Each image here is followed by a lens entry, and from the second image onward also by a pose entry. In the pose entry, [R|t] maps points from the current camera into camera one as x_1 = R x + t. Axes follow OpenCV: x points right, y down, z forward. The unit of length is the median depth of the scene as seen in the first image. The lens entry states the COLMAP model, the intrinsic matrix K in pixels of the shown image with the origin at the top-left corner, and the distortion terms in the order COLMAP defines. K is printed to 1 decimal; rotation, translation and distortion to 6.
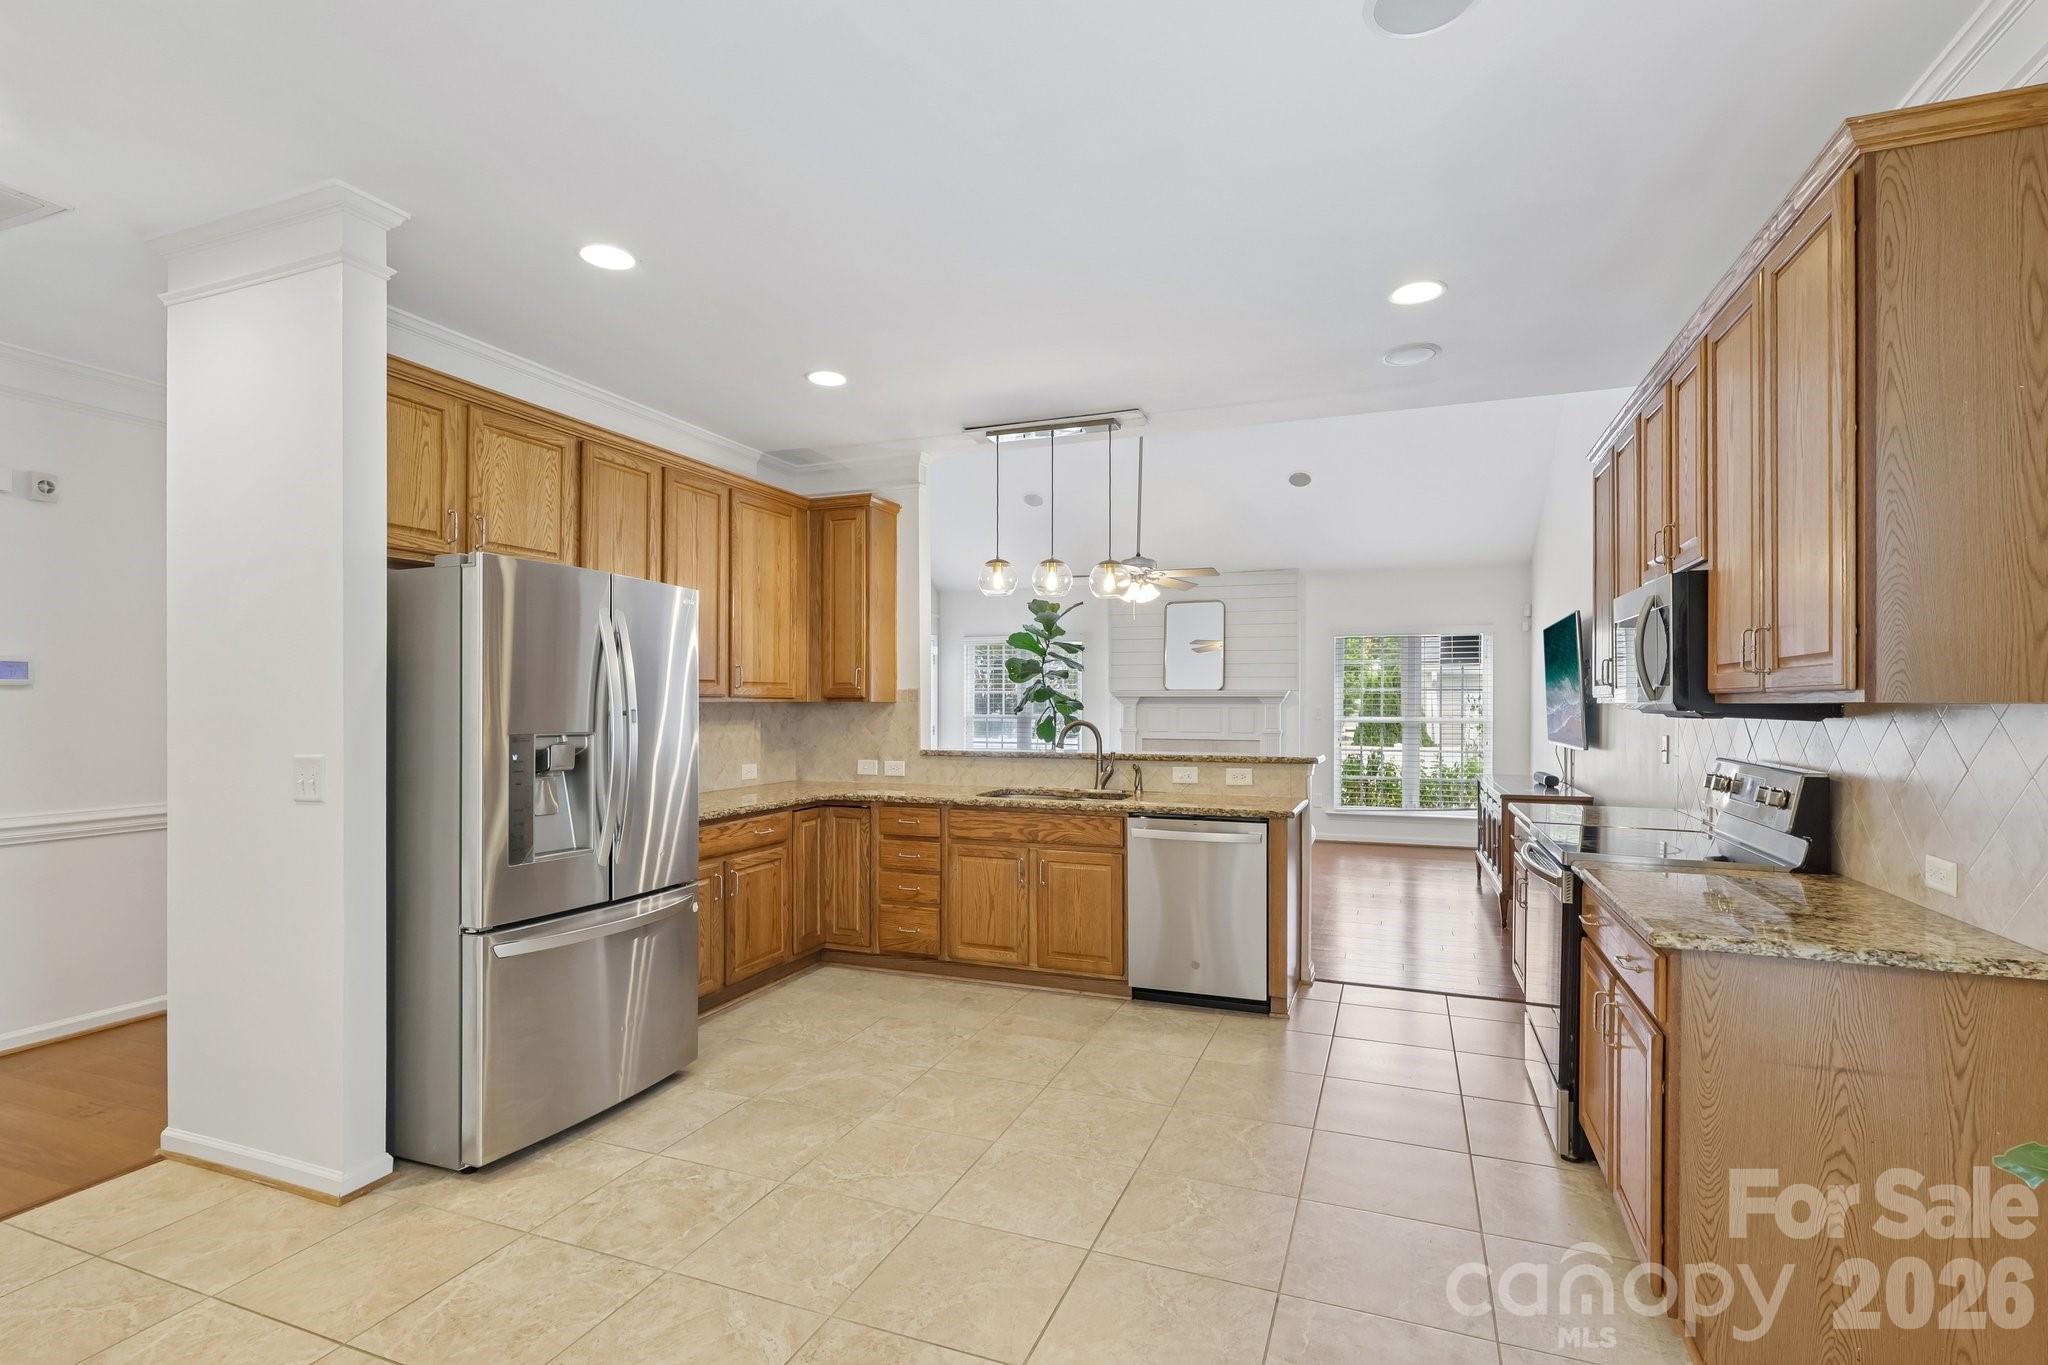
lens RADIAL K [[964.5, 0, 1022.8], [0, 964.5, 703.4], [0, 0, 1]] dist [0.000451, 0.000564]
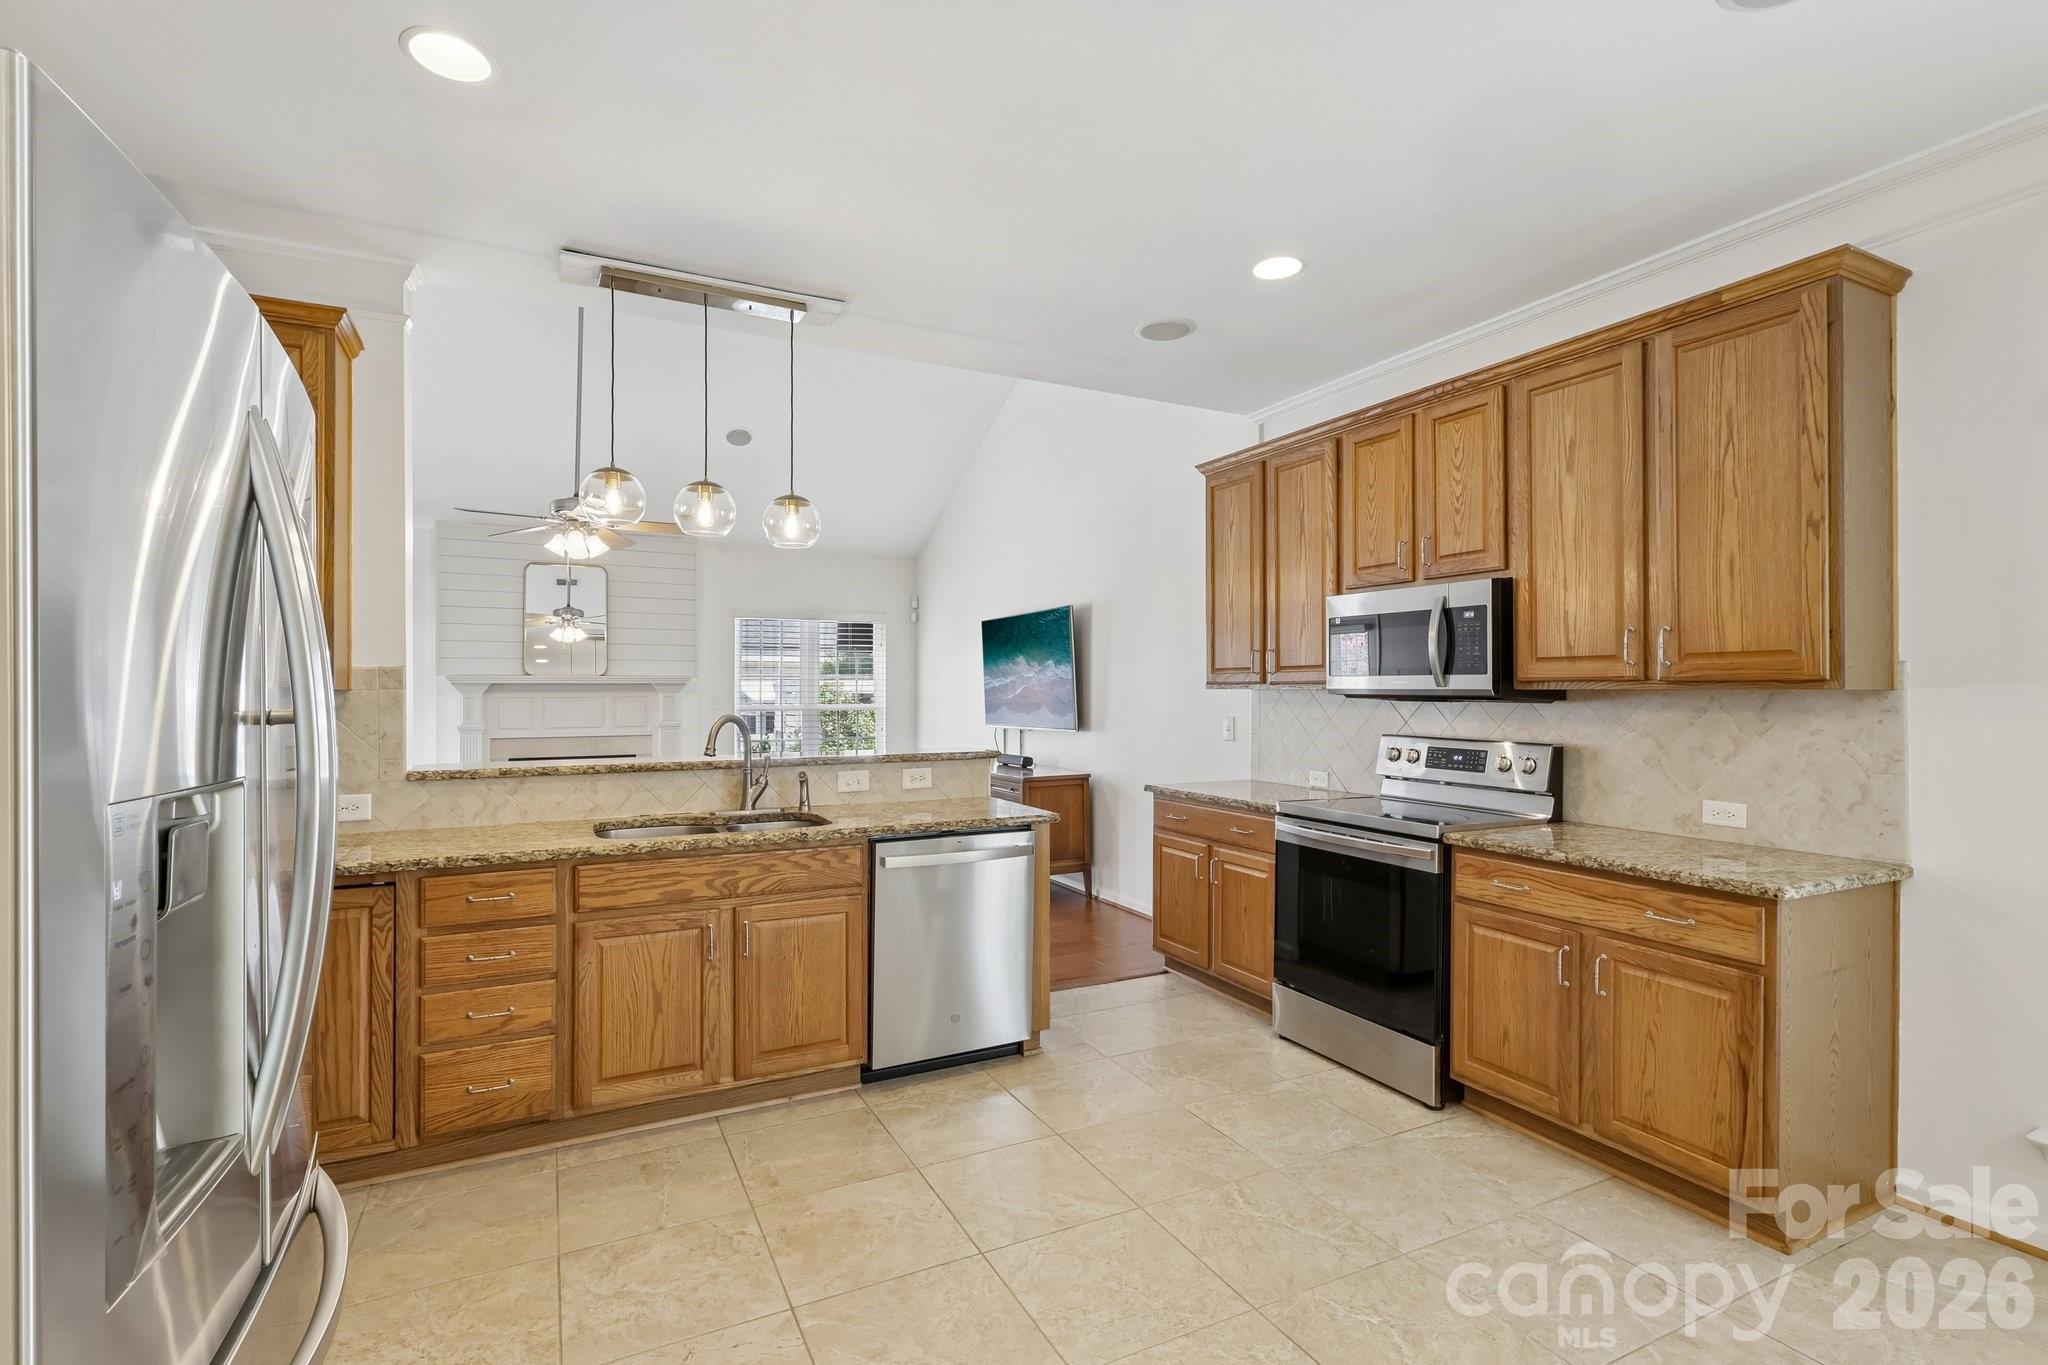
lens RADIAL K [[961.3, 0, 1030.9], [0, 961.3, 686.0], [0, 0, 1]] dist [0.003050, -0.000799]
pose [[0.663609, 0.002127, 0.748077, -0.370248], [0.001451, 0.999990, -0.004131, -0.000408], [-0.748078, 0.003827, 0.663599, 0.418657]]
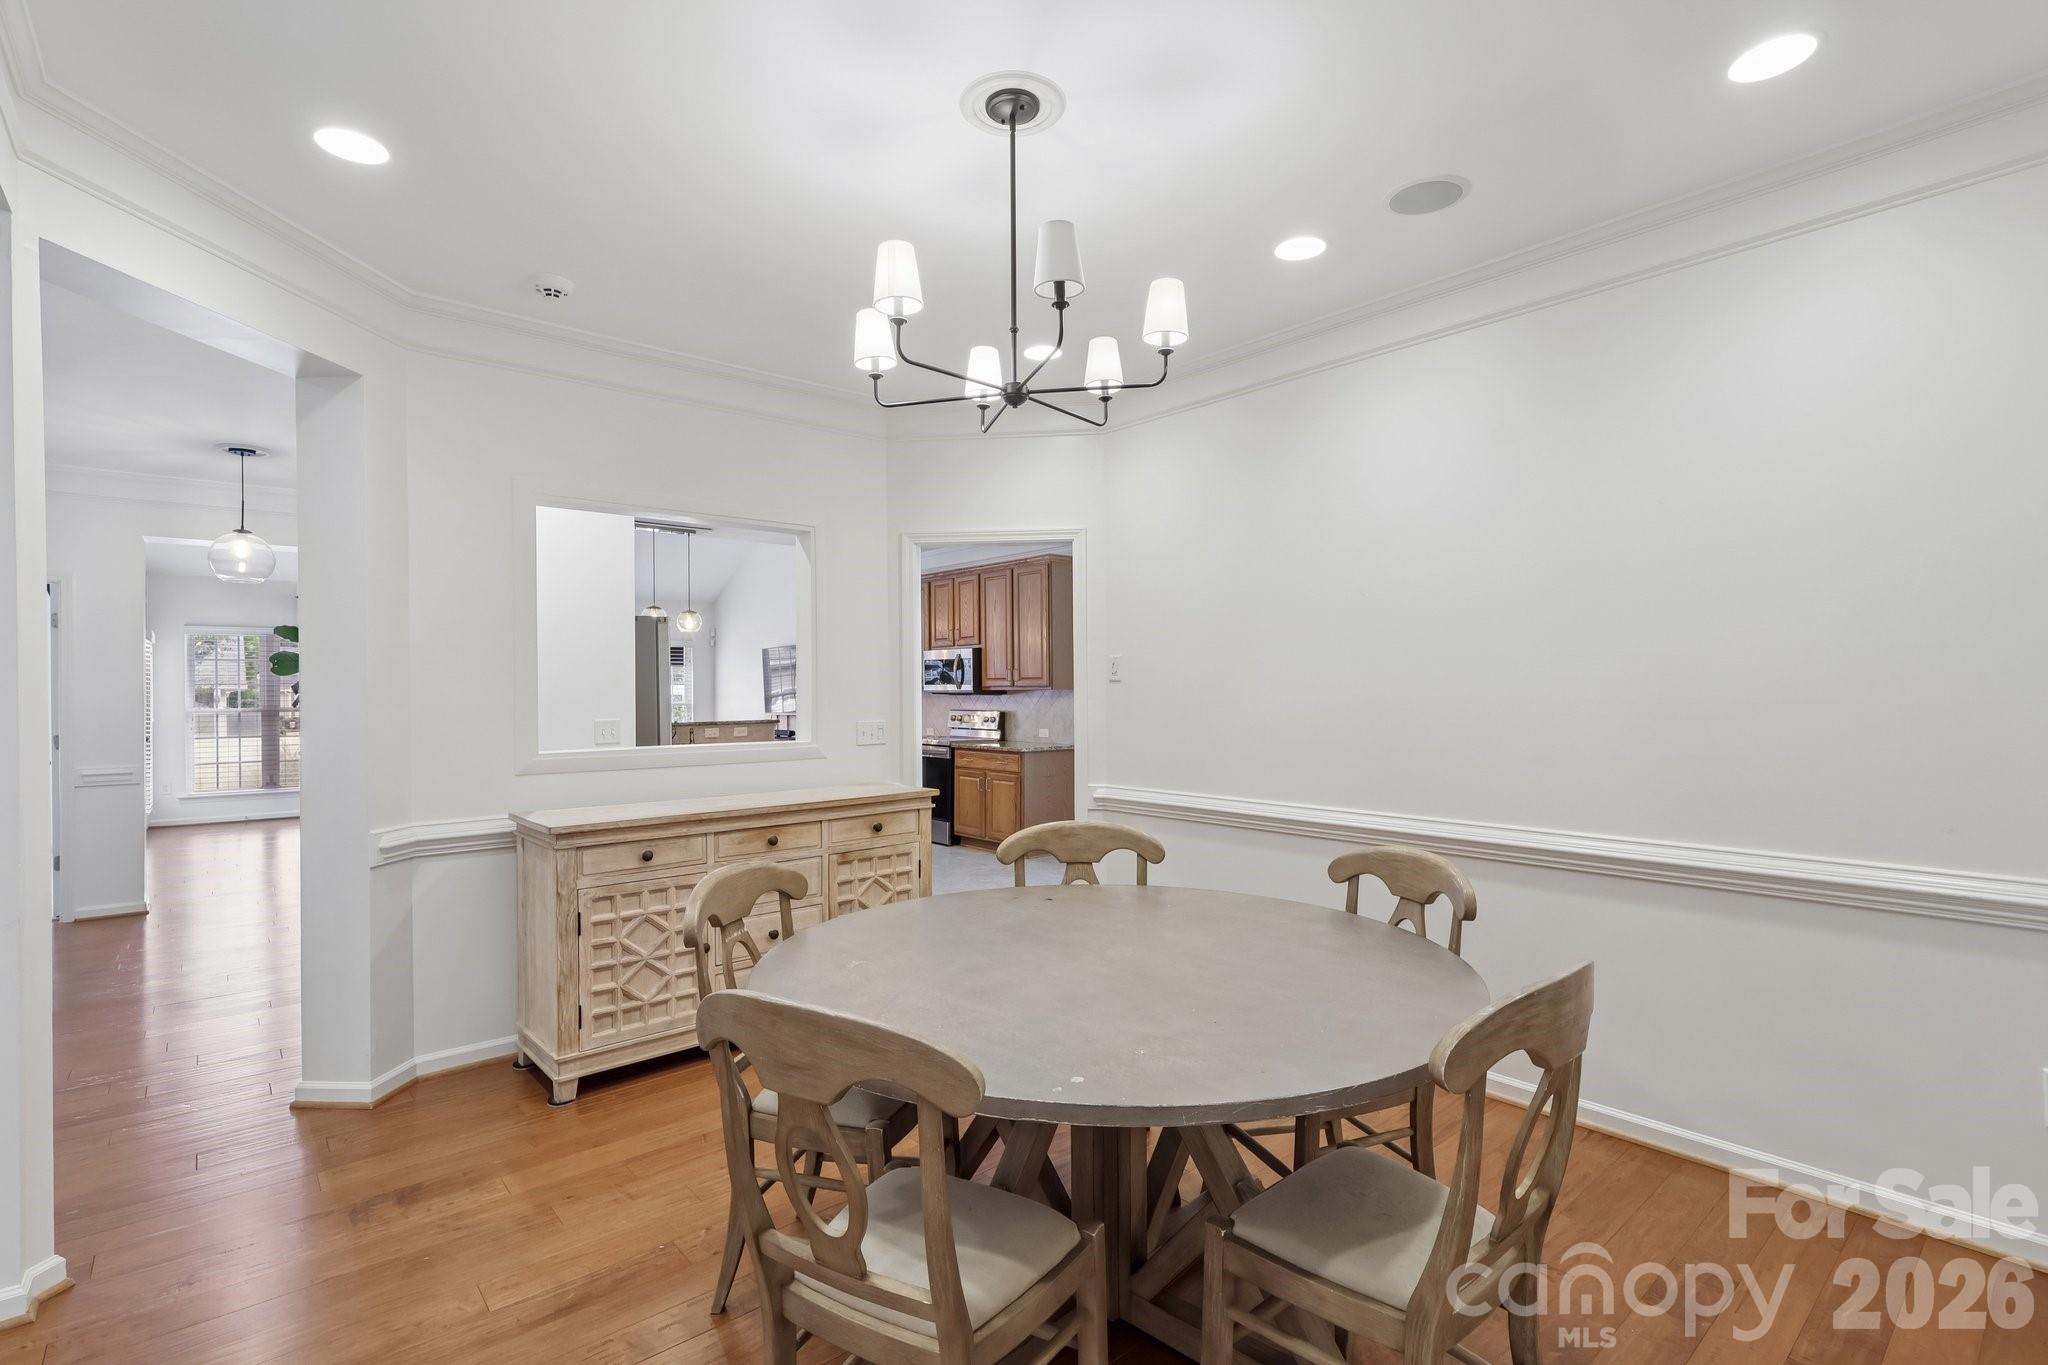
lens RADIAL K [[961.3, 0, 1030.9], [0, 961.3, 686.0], [0, 0, 1]] dist [0.003050, -0.000799]
pose [[0.458603, -0.001324, 0.888640, -1.294546], [0.007150, 0.999972, -0.002200, -0.003632], [-0.888612, 0.007362, 0.458600, -0.381358]]
